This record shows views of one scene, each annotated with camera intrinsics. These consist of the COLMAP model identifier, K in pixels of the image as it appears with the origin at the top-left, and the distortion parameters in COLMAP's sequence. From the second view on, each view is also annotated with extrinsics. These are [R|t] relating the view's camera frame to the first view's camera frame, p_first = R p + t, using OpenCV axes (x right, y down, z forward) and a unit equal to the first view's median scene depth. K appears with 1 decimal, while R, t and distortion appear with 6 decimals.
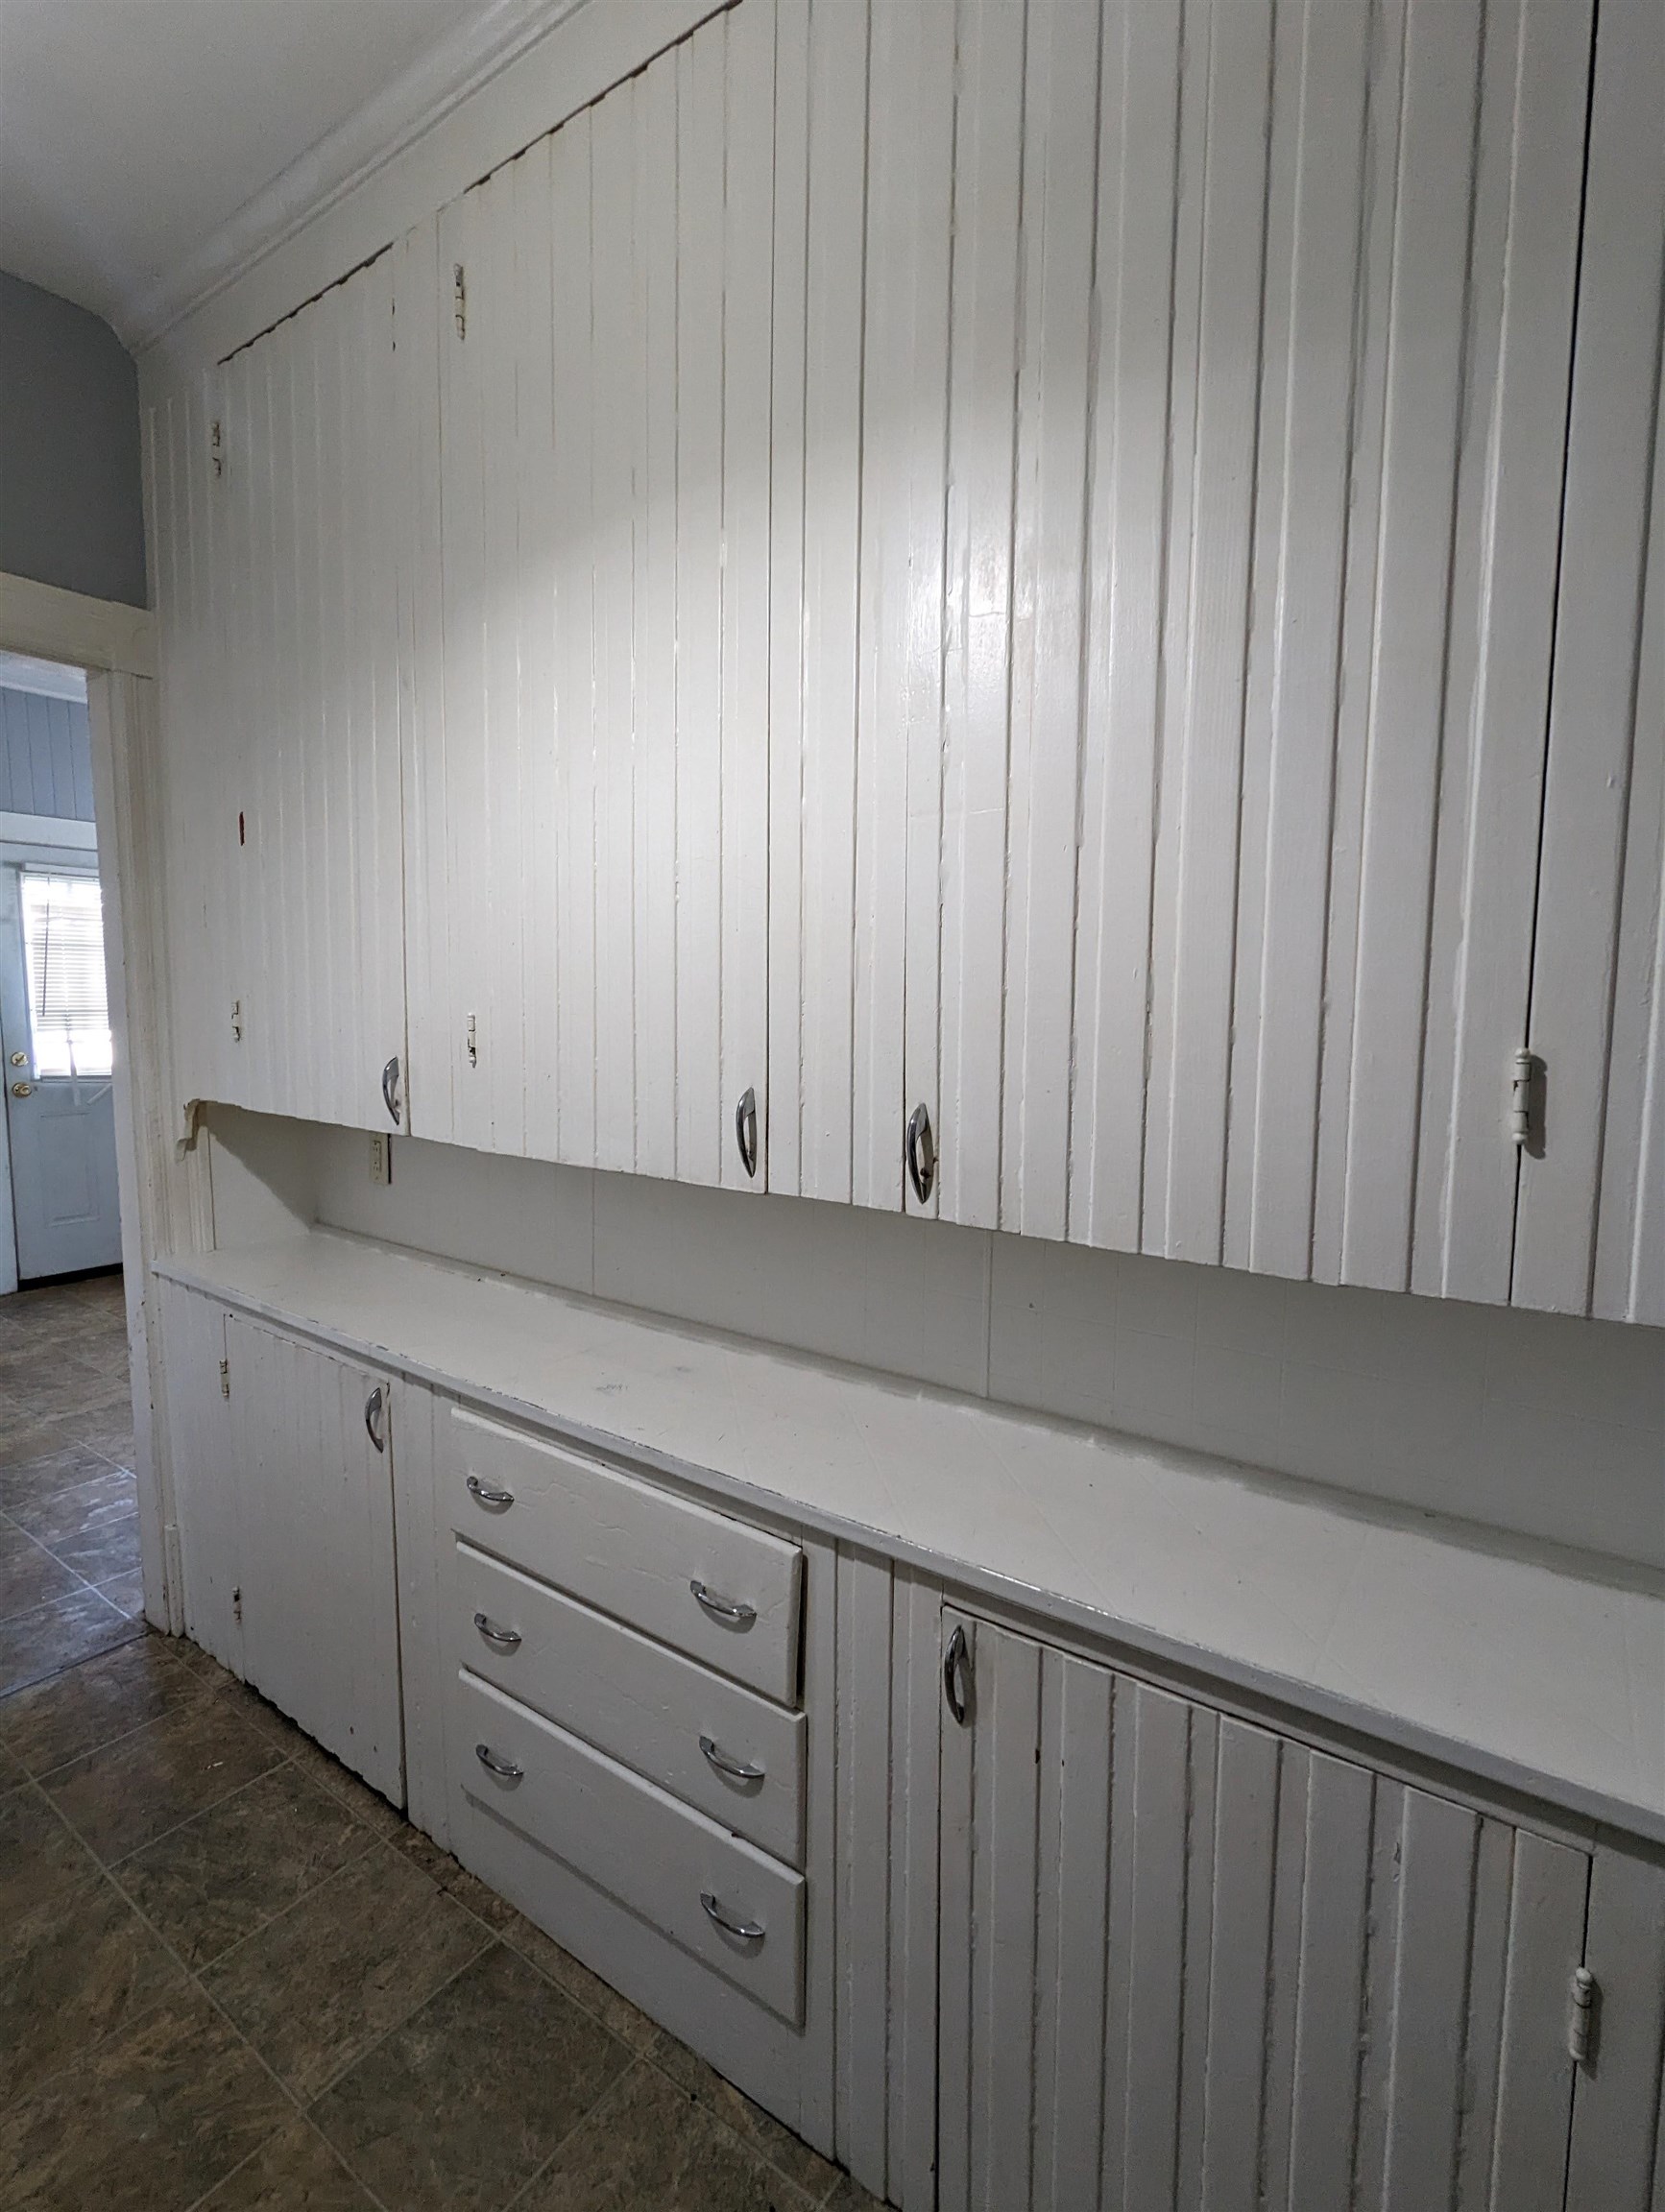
lens RADIAL K [[1039.6, 0, 830.4], [0, 1039.6, 1105.0], [0, 0, 1]] dist [0.004273, 0.003043]
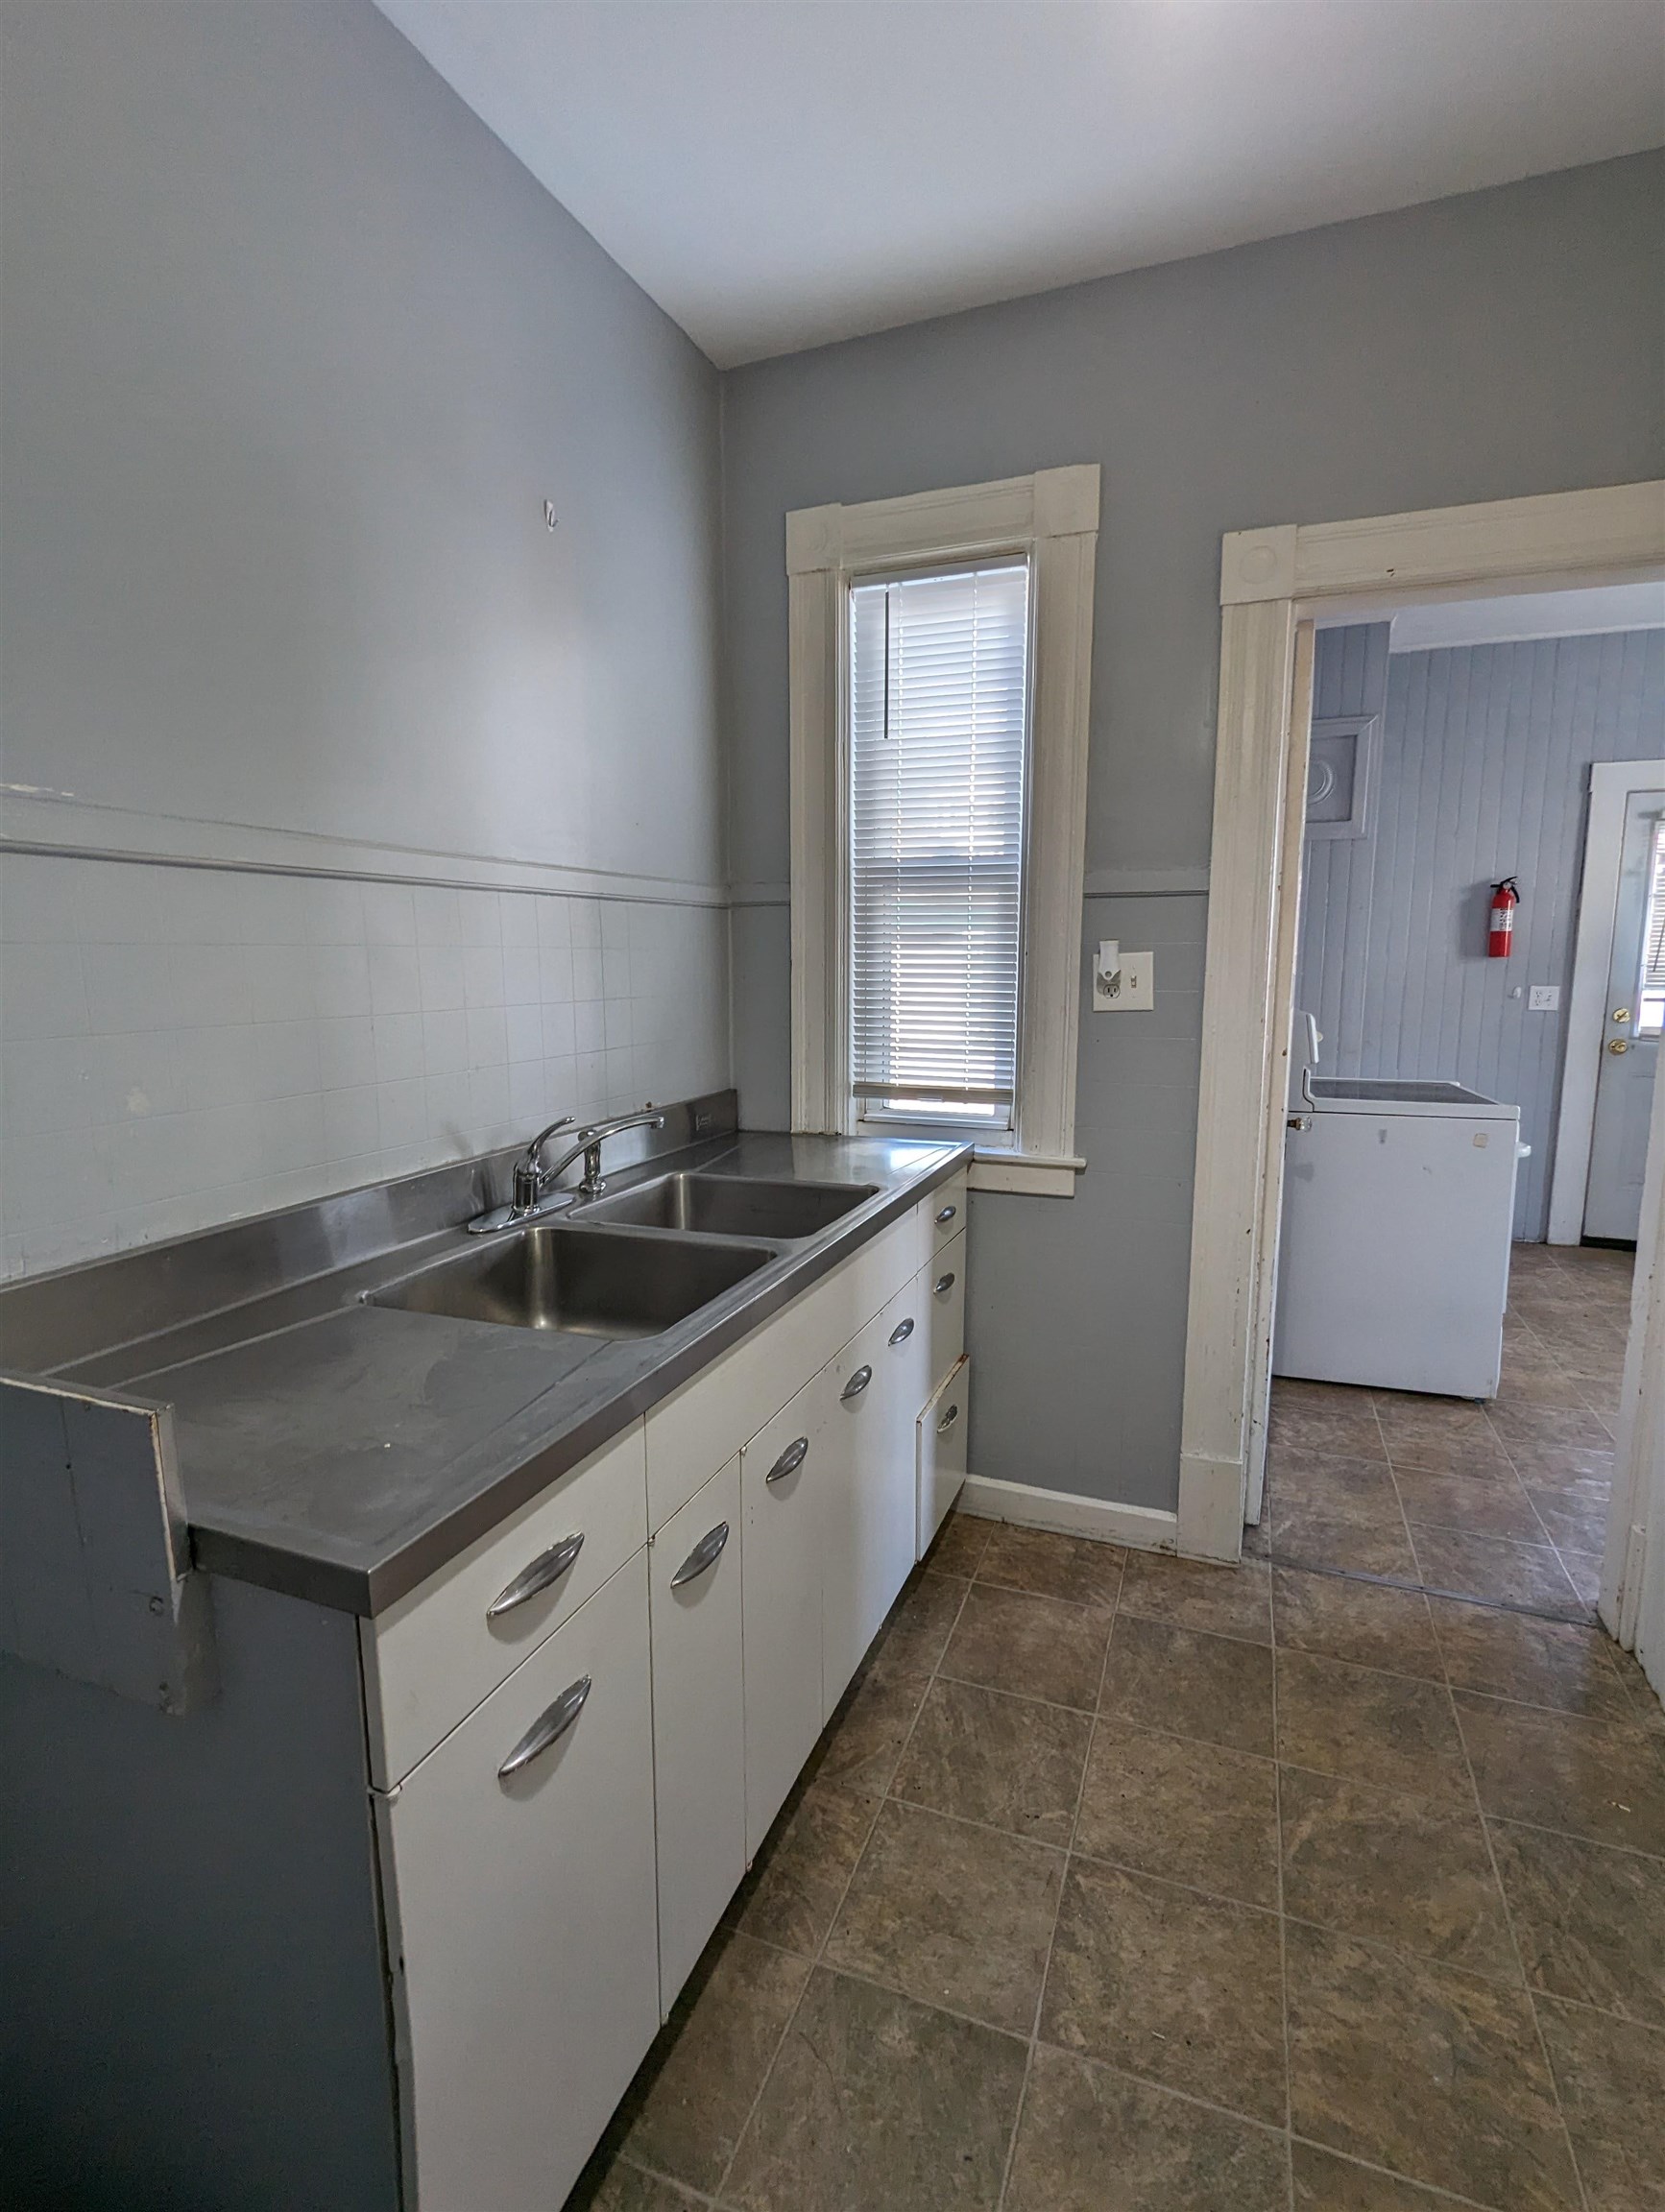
lens RADIAL K [[1039.6, 0, 822.0], [0, 1039.6, 1102.9], [0, 0, 1]] dist [0.004273, 0.003043]
pose [[0.223693, 0.110875, -0.968333, 0.058996], [-0.073385, 0.992604, 0.096702, -0.003701], [0.971893, 0.049430, 0.230175, 0.094757]]
